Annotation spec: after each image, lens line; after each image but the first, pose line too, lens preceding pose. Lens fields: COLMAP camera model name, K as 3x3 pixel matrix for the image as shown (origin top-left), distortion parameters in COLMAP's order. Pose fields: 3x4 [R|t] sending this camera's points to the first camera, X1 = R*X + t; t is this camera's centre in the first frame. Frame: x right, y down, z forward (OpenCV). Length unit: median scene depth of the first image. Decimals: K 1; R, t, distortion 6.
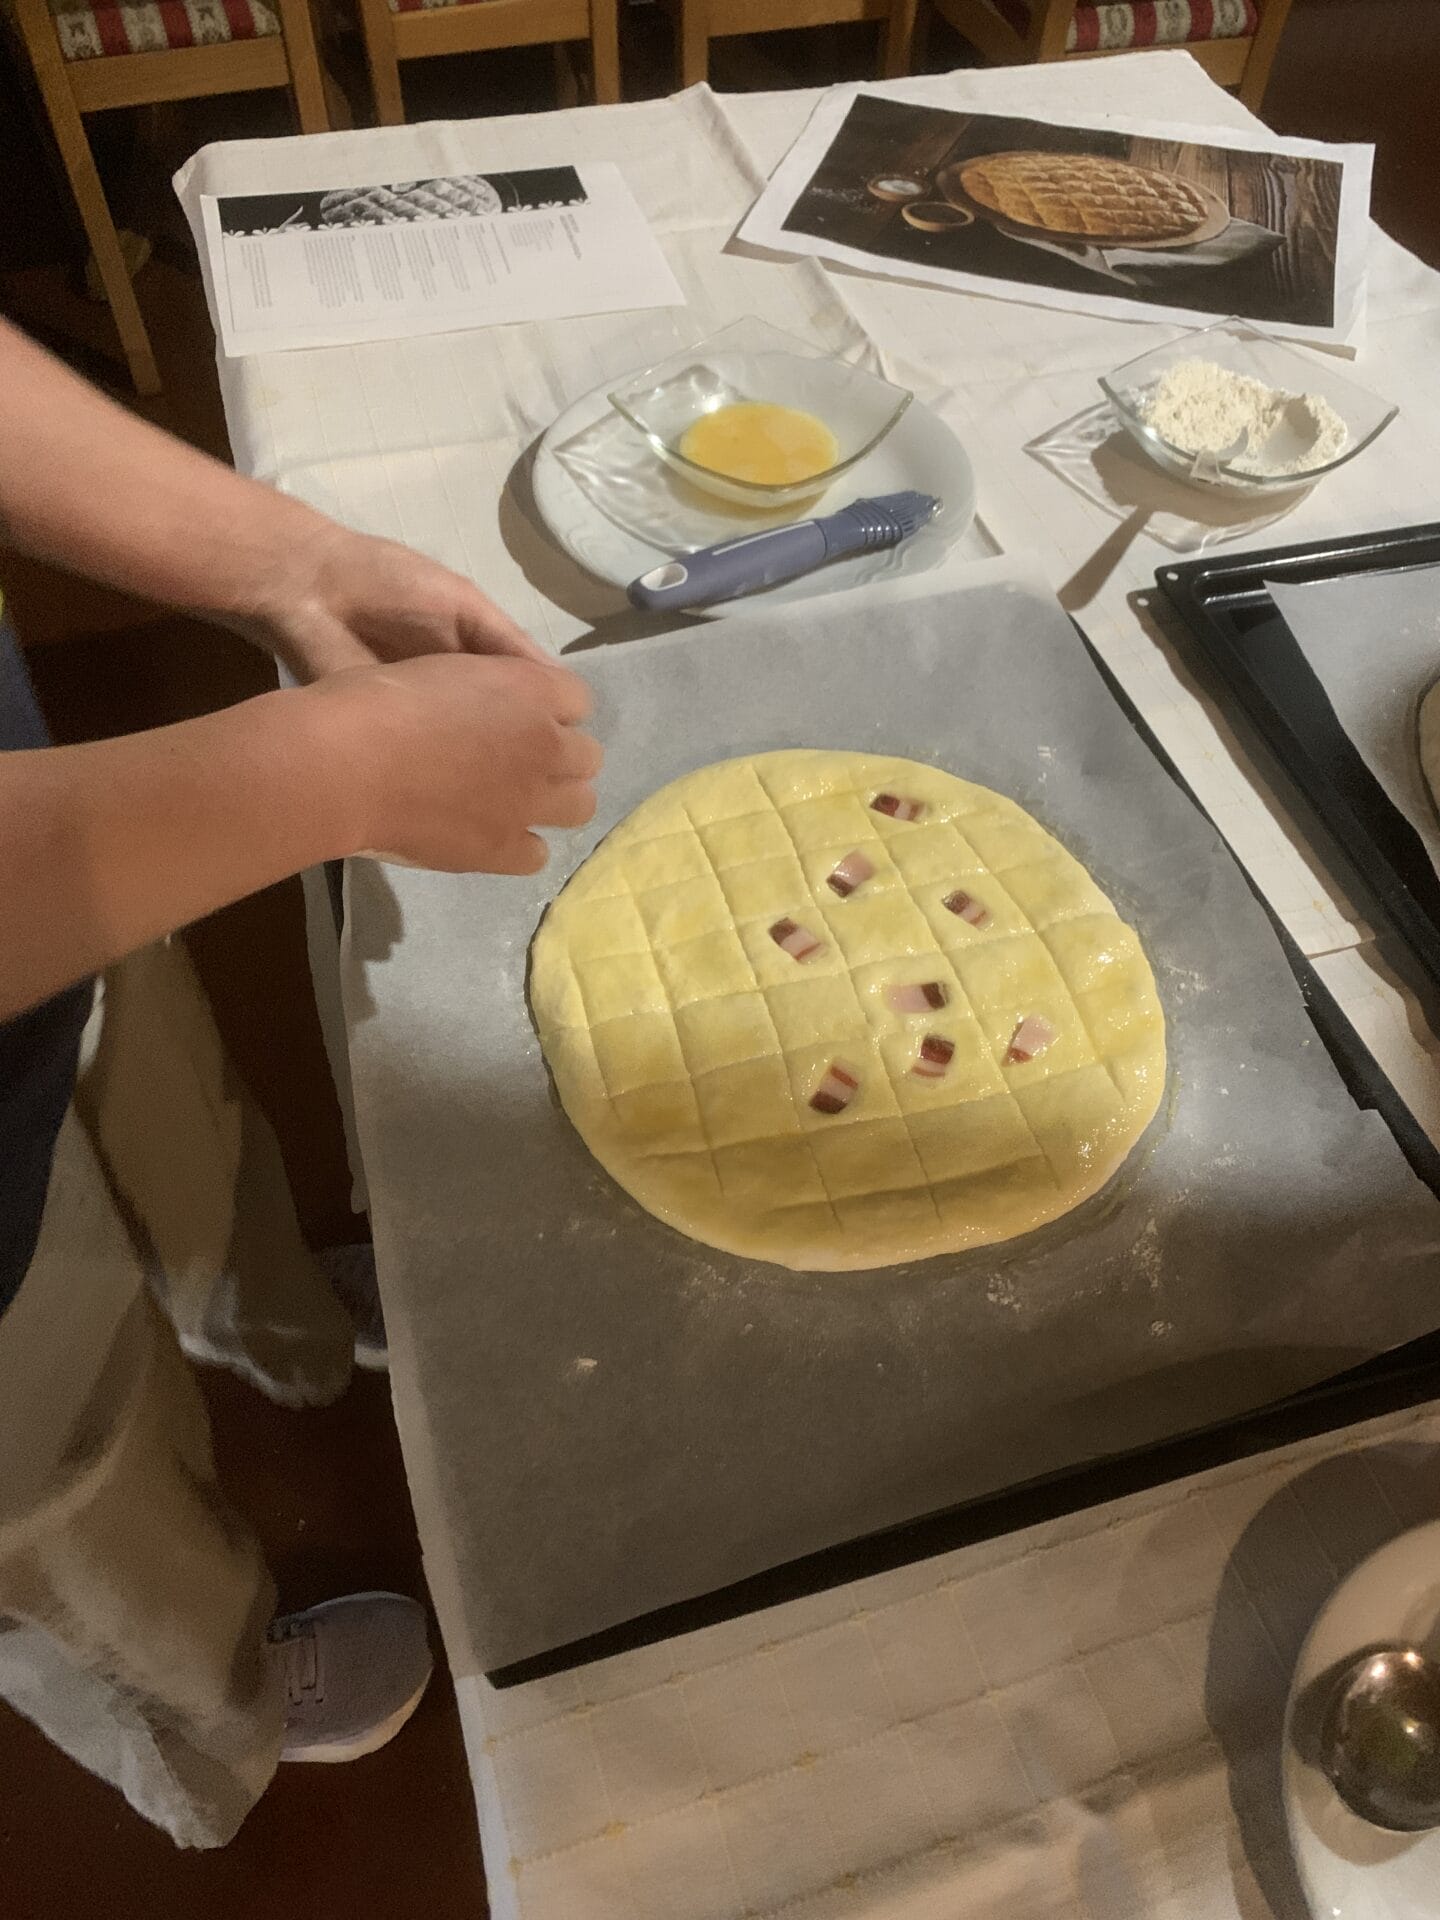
lens RADIAL K [[1487.8, 0, 724.9], [0, 1487.8, 950.7], [0, 0, 1]] dist [0.019562, -0.030323]
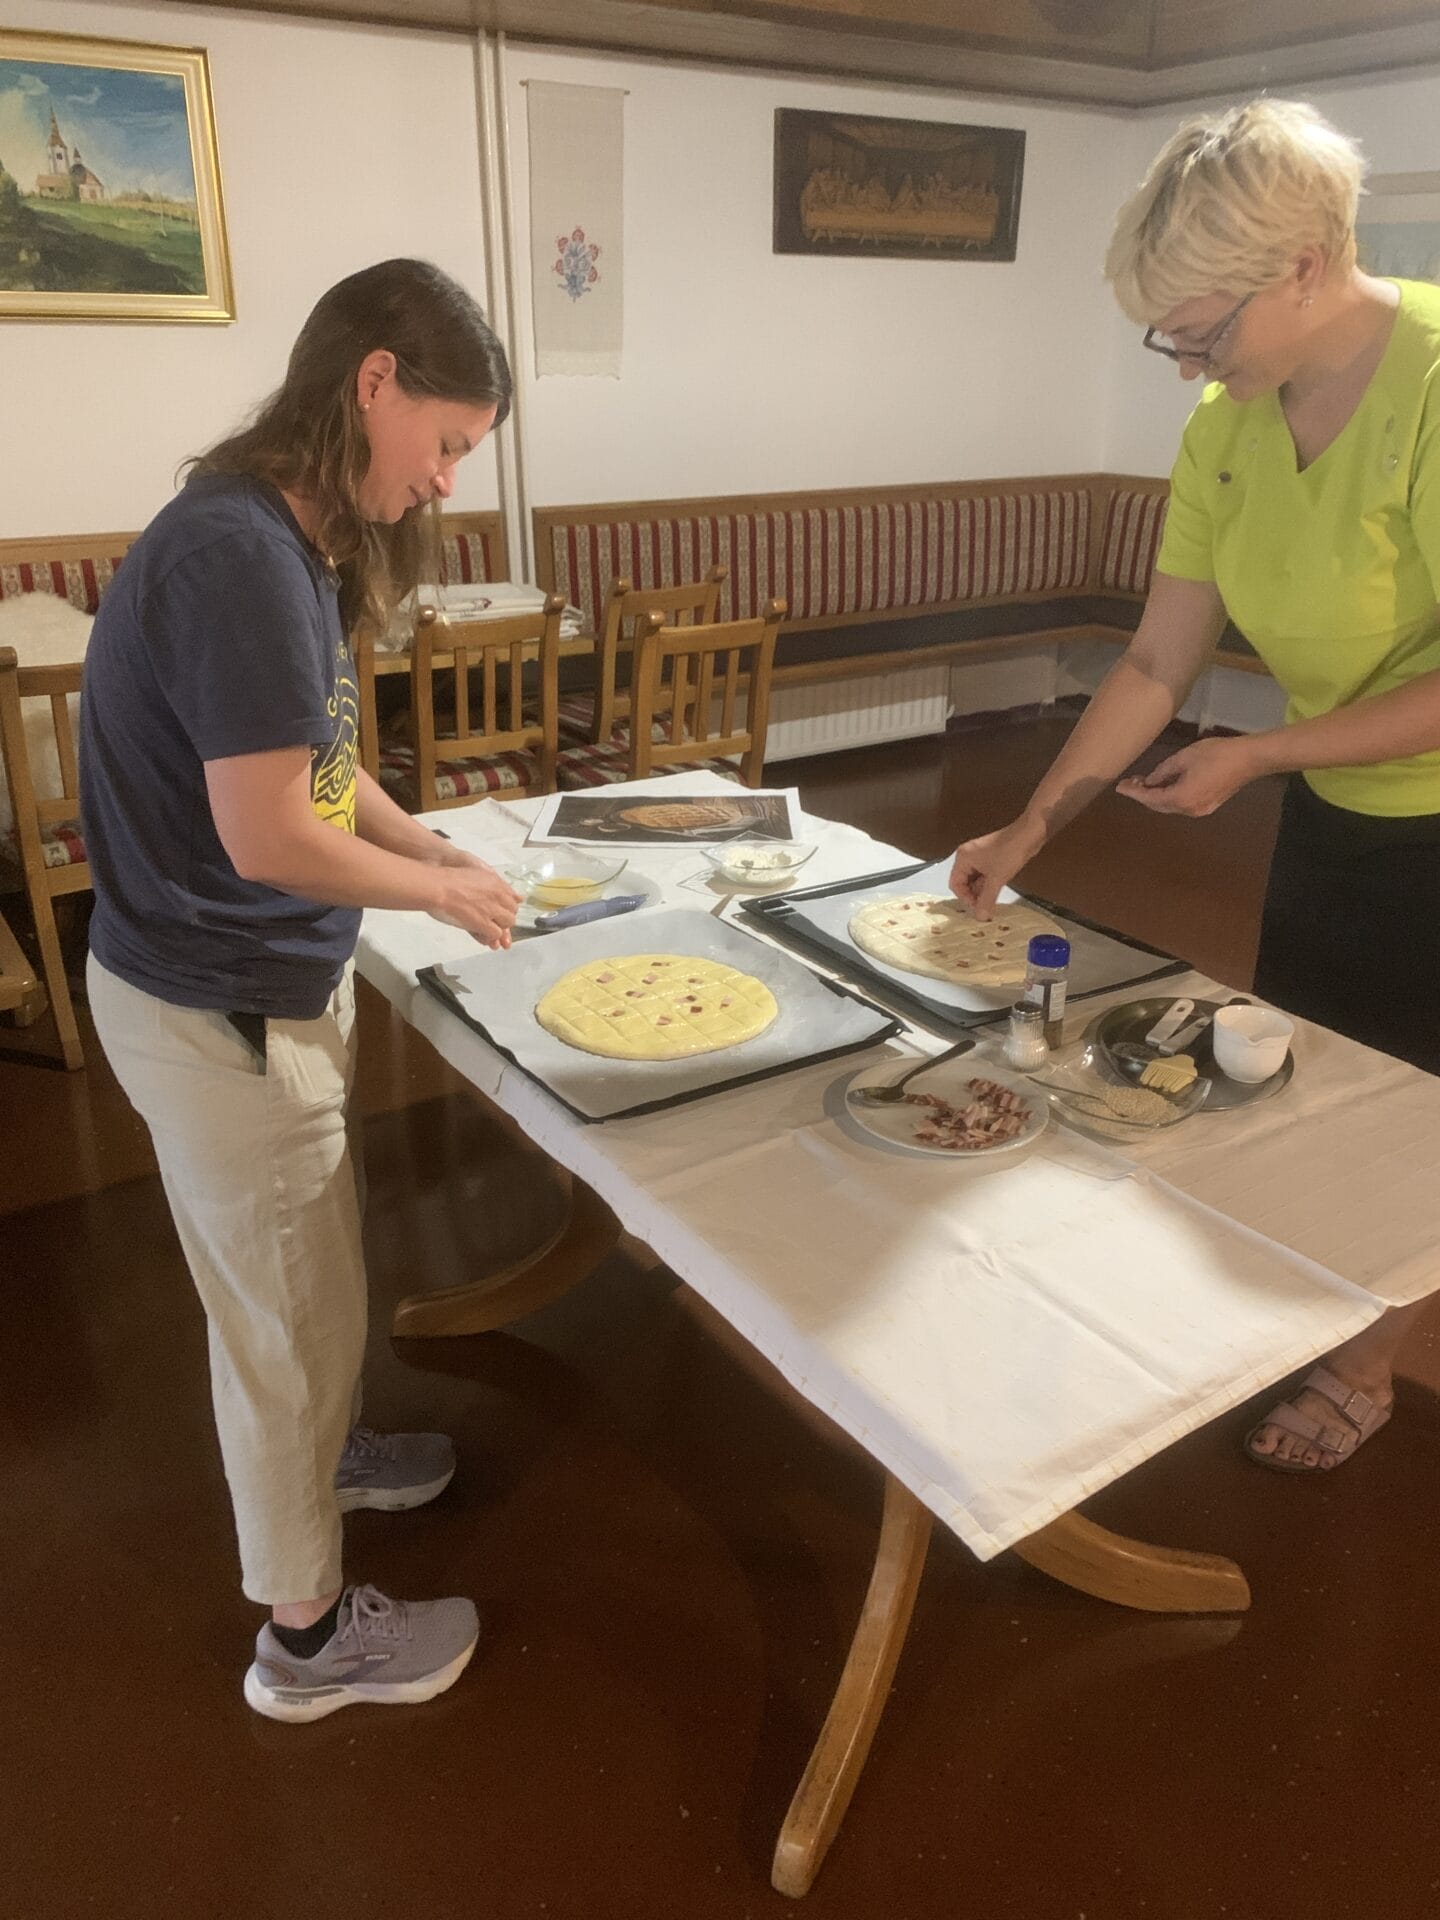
lens RADIAL K [[1487.8, 0, 724.9], [0, 1487.8, 950.7], [0, 0, 1]] dist [0.019562, -0.030323]
pose [[0.960088, -0.118365, 0.253418, -0.285182], [0.229088, 0.852589, -0.469692, 0.746396], [-0.160467, 0.509001, 0.845677, -0.806950]]
